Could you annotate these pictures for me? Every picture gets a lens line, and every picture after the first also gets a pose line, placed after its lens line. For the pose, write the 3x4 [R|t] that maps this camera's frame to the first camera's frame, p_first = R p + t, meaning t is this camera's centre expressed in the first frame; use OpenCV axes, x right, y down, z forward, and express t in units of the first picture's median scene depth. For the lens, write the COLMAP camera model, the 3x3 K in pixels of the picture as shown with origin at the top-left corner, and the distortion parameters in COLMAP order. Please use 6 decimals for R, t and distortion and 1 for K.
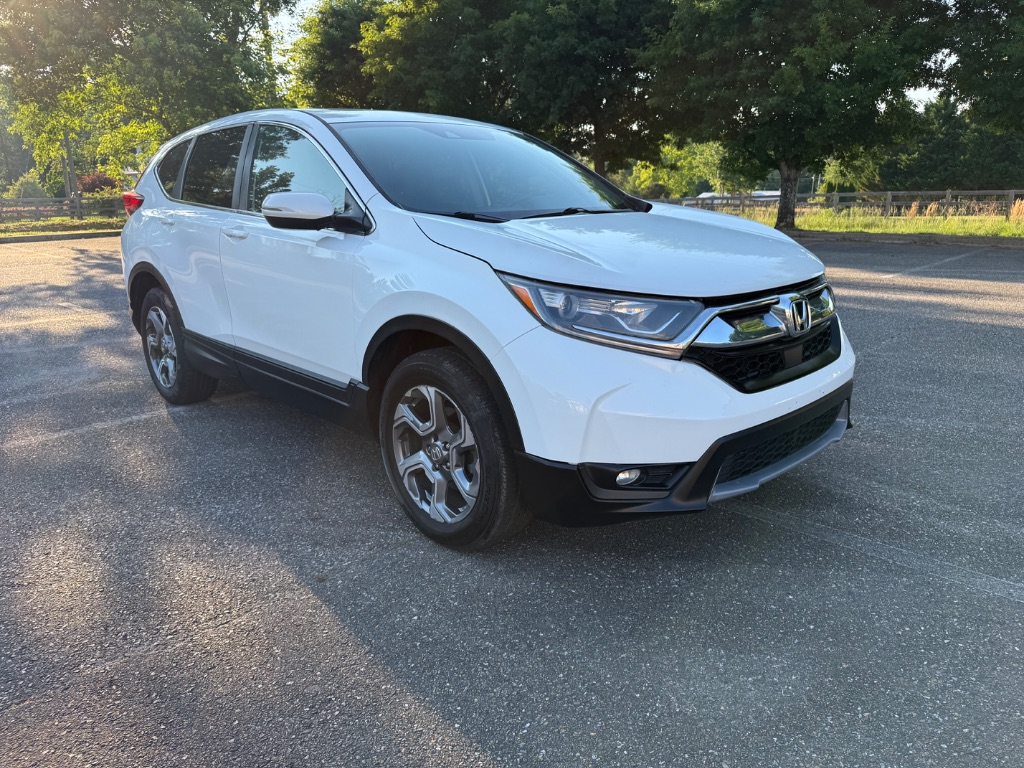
lens RADIAL K [[712.6, 0, 512.6], [0, 712.6, 379.4], [0, 0, 1]] dist [0.050655, -0.069259]
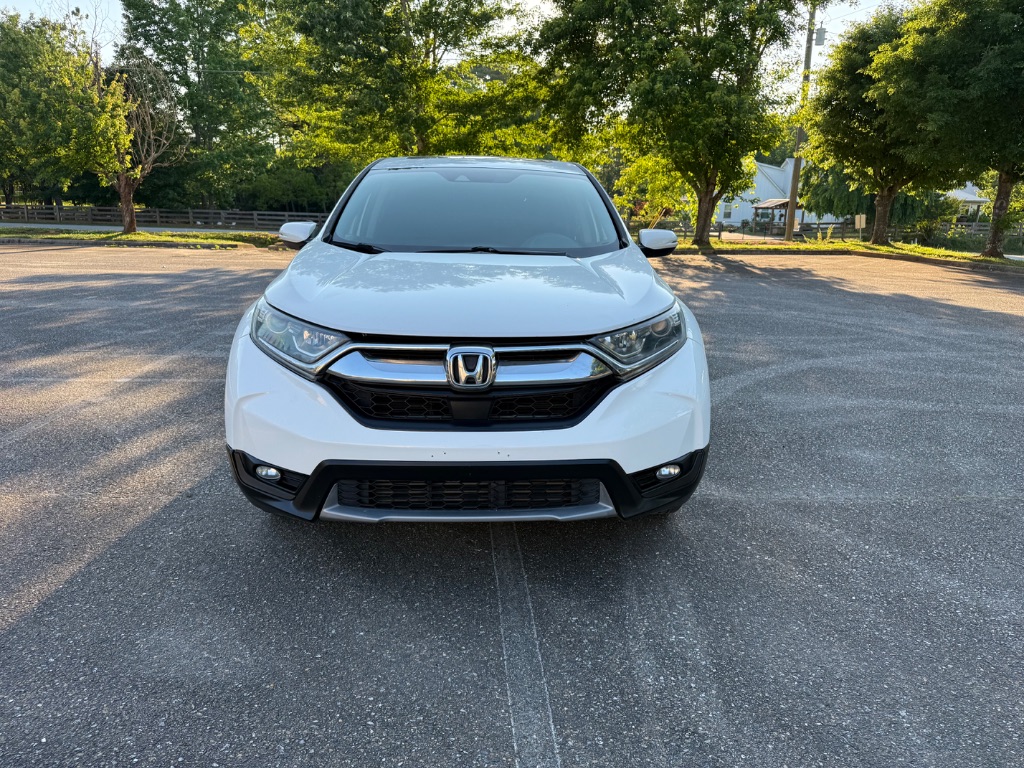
lens RADIAL K [[712.6, 0, 512.6], [0, 712.6, 379.4], [0, 0, 1]] dist [0.050655, -0.069259]
pose [[0.752839, 0.176230, -0.634174, 0.110336], [-0.199037, 0.979335, 0.035866, -0.012554], [0.627390, 0.099223, 0.772358, 0.030748]]
